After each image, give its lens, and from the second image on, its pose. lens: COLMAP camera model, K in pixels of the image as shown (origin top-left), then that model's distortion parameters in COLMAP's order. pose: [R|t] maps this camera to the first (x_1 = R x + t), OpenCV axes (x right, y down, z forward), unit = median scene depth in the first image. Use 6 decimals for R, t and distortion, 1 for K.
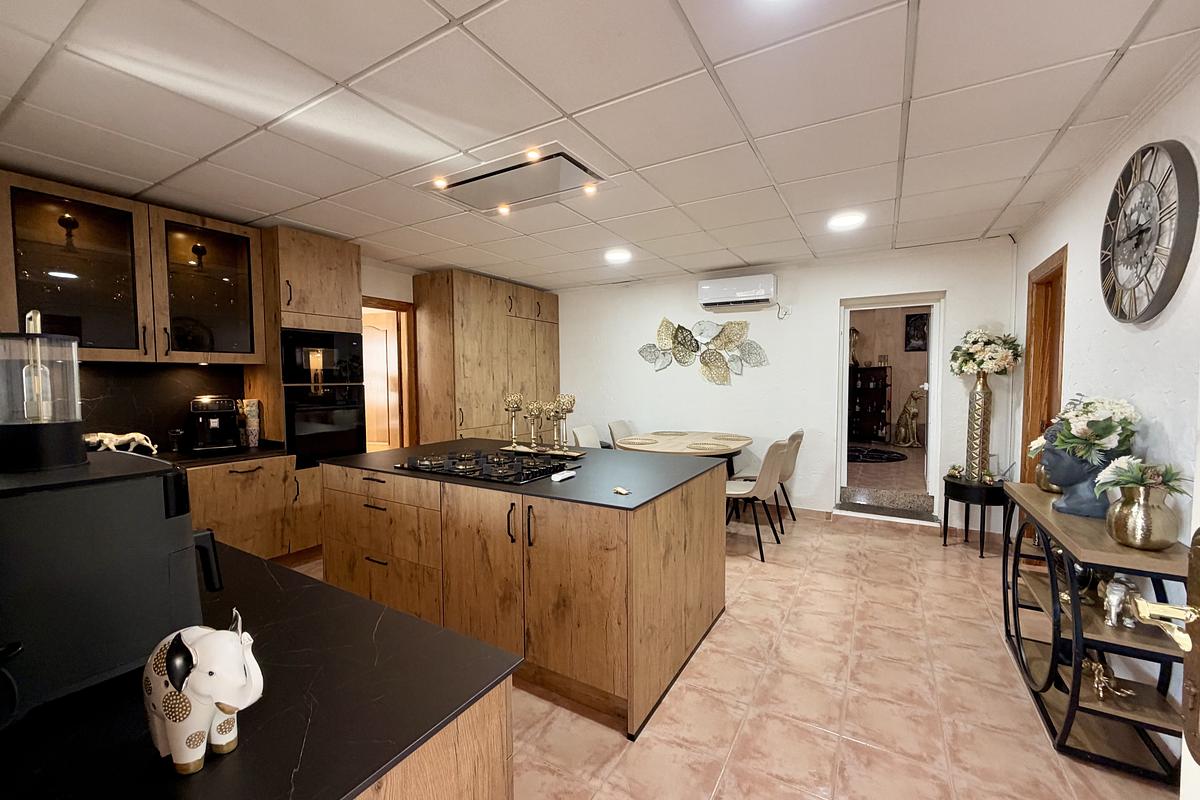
lens RADIAL K [[479.1, 0, 593.3], [0, 479.1, 402.3], [0, 0, 1]] dist [-0.000921, 0.000862]
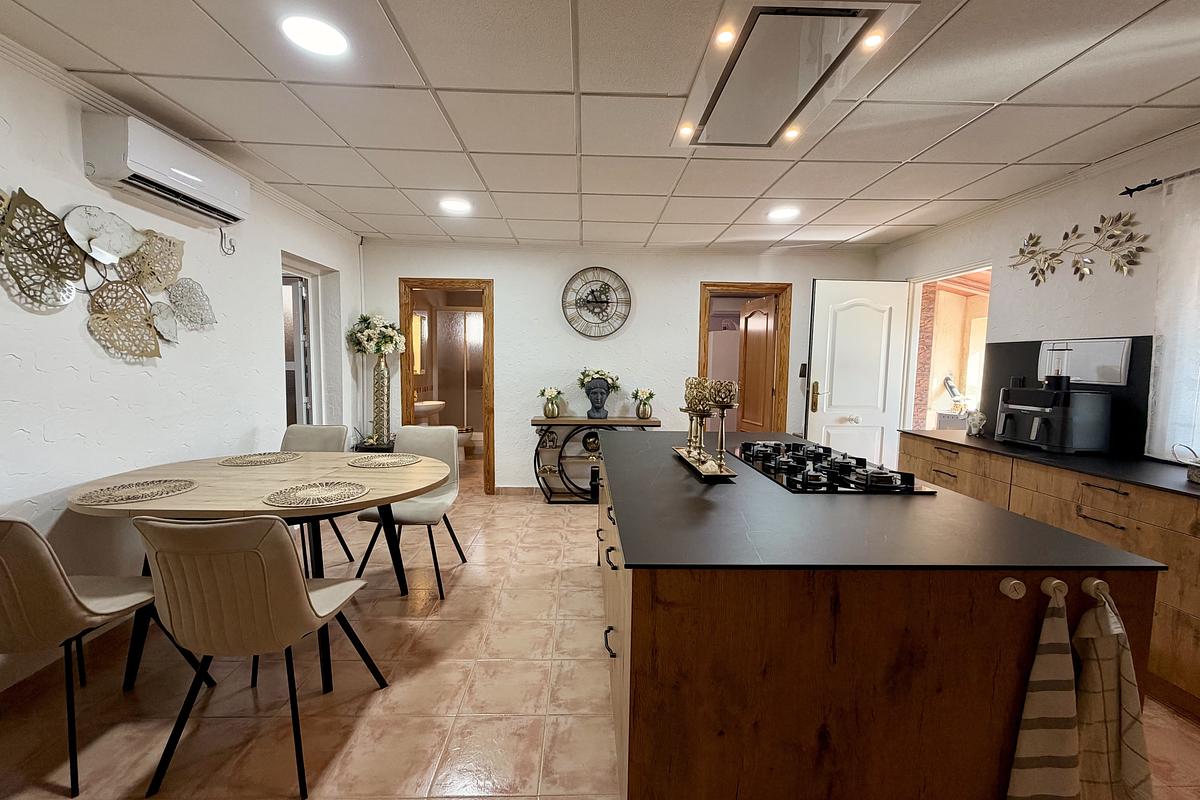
lens RADIAL K [[479.1, 0, 593.7], [0, 479.1, 397.5], [0, 0, 1]] dist [-0.000921, 0.000862]
pose [[-0.540348, -0.064318, 0.838980, -0.376942], [0.030201, 0.994949, 0.095726, -0.037485], [-0.840900, 0.077063, -0.535676, 0.936813]]
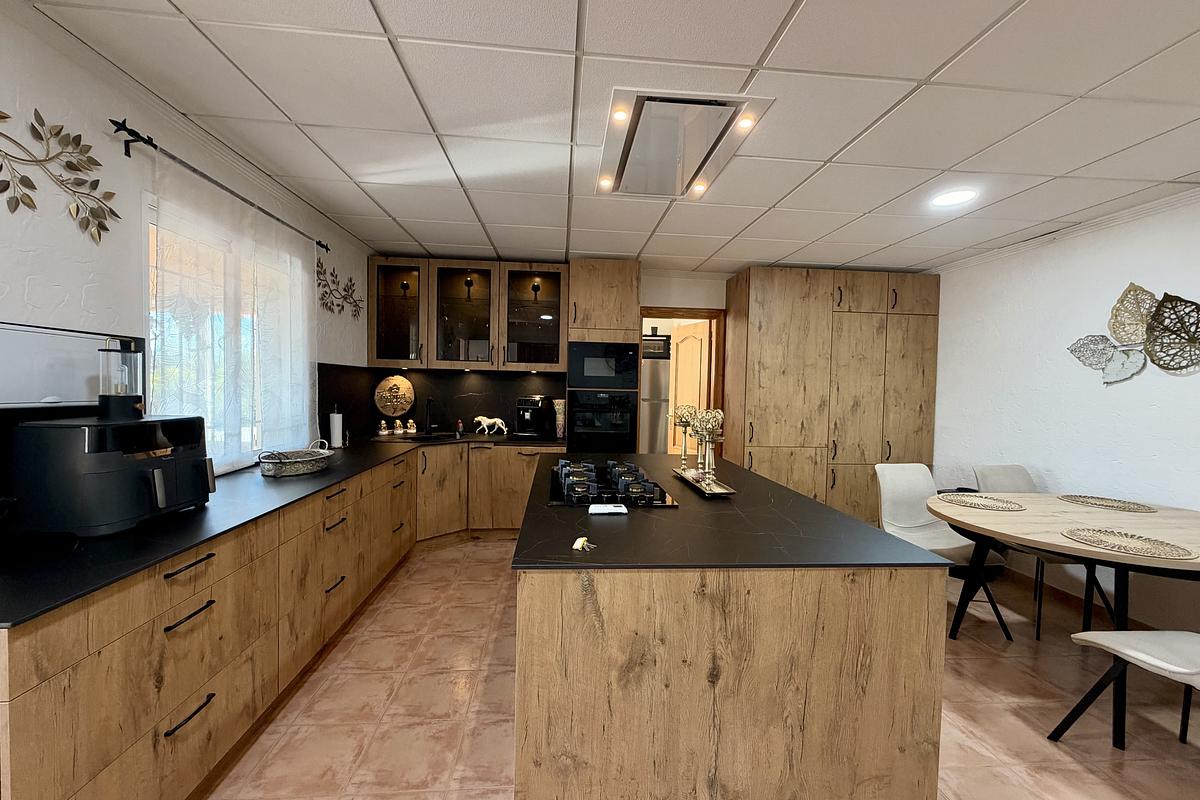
lens RADIAL K [[479.1, 0, 595.9], [0, 479.1, 398.8], [0, 0, 1]] dist [-0.000921, 0.000862]
pose [[0.587323, 0.041283, -0.808299, 0.263663], [-0.067298, 0.997731, 0.002058, -0.012913], [0.806550, 0.053189, 0.588768, 0.245010]]
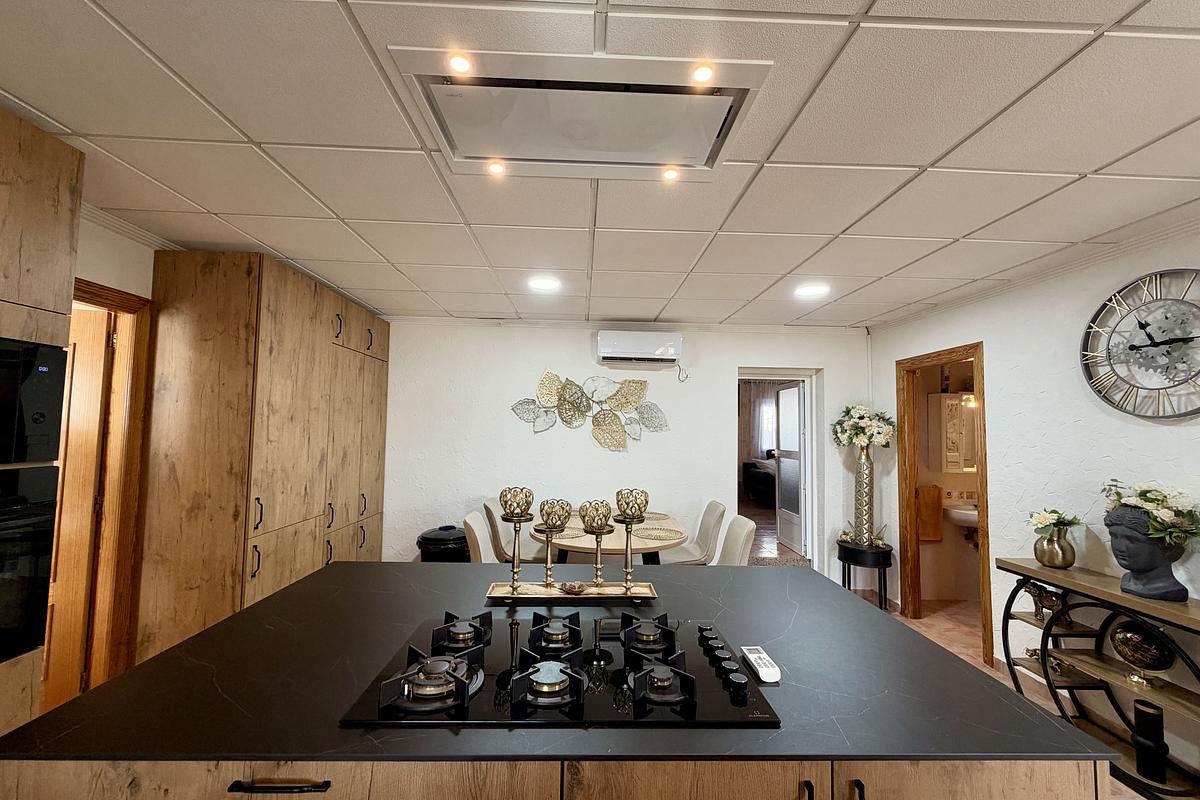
lens RADIAL K [[479.1, 0, 594.0], [0, 479.1, 401.5], [0, 0, 1]] dist [-0.000921, 0.000862]
pose [[0.841544, 0.052077, 0.537672, -0.251039], [0.005282, 0.994501, -0.104590, -0.037755], [-0.540163, 0.090857, 0.836642, 0.309286]]
